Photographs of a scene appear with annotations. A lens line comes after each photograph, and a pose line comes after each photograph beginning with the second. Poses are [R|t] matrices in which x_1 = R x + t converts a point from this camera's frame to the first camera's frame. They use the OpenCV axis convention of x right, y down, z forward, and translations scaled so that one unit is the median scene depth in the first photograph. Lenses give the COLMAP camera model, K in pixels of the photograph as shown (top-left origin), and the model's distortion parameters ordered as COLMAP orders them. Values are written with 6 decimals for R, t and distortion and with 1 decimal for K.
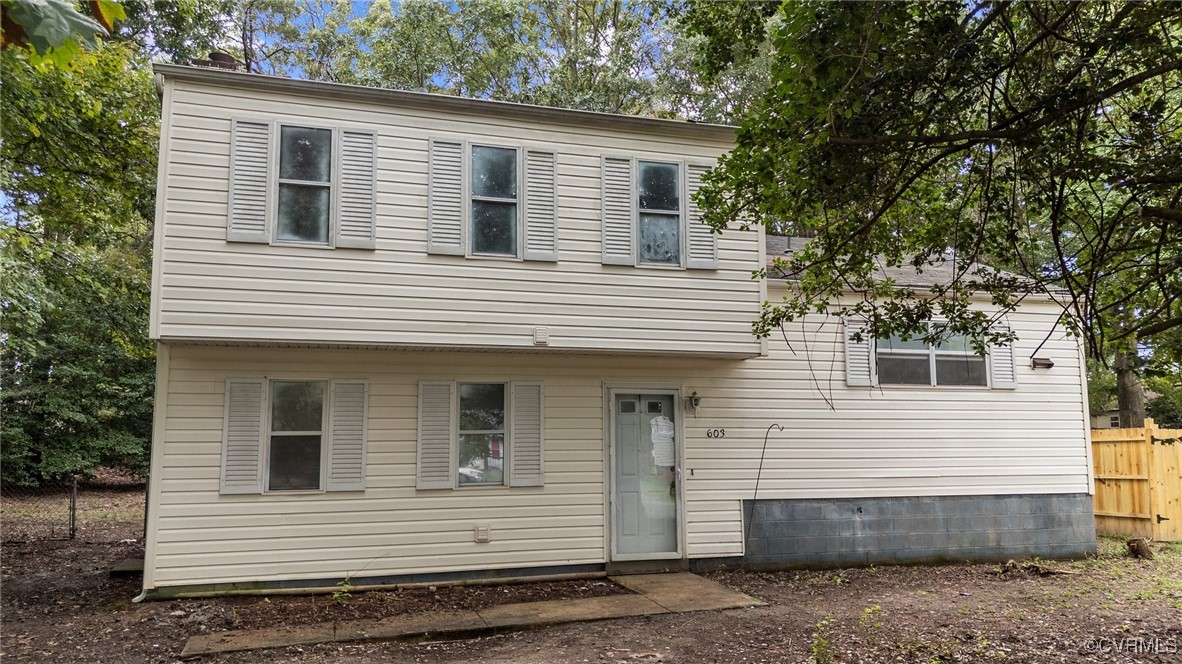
lens RADIAL K [[895.6, 0, 591.0], [0, 895.6, 332.0], [0, 0, 1]] dist [0.067510, -0.087753]
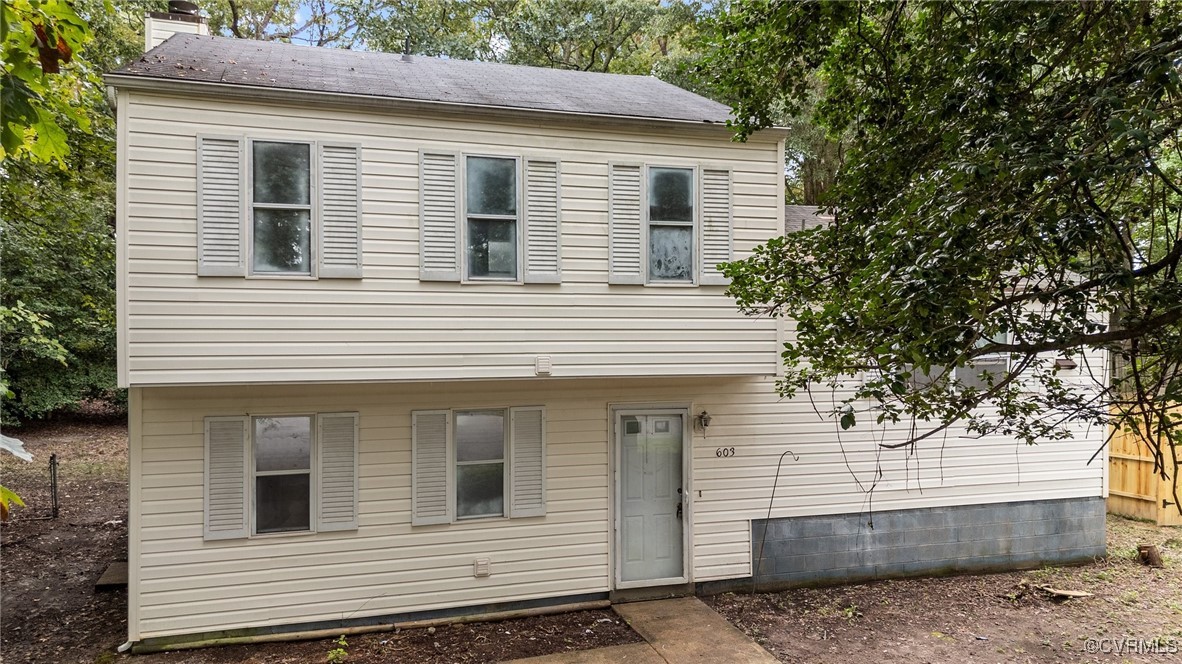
lens RADIAL K [[895.6, 0, 591.0], [0, 895.6, 332.0], [0, 0, 1]] dist [0.067510, -0.087753]
pose [[0.999870, 0.003890, 0.015658, -0.020723], [-0.005898, 0.991455, 0.130317, -0.149765], [-0.015017, -0.130393, 0.991349, 0.079552]]
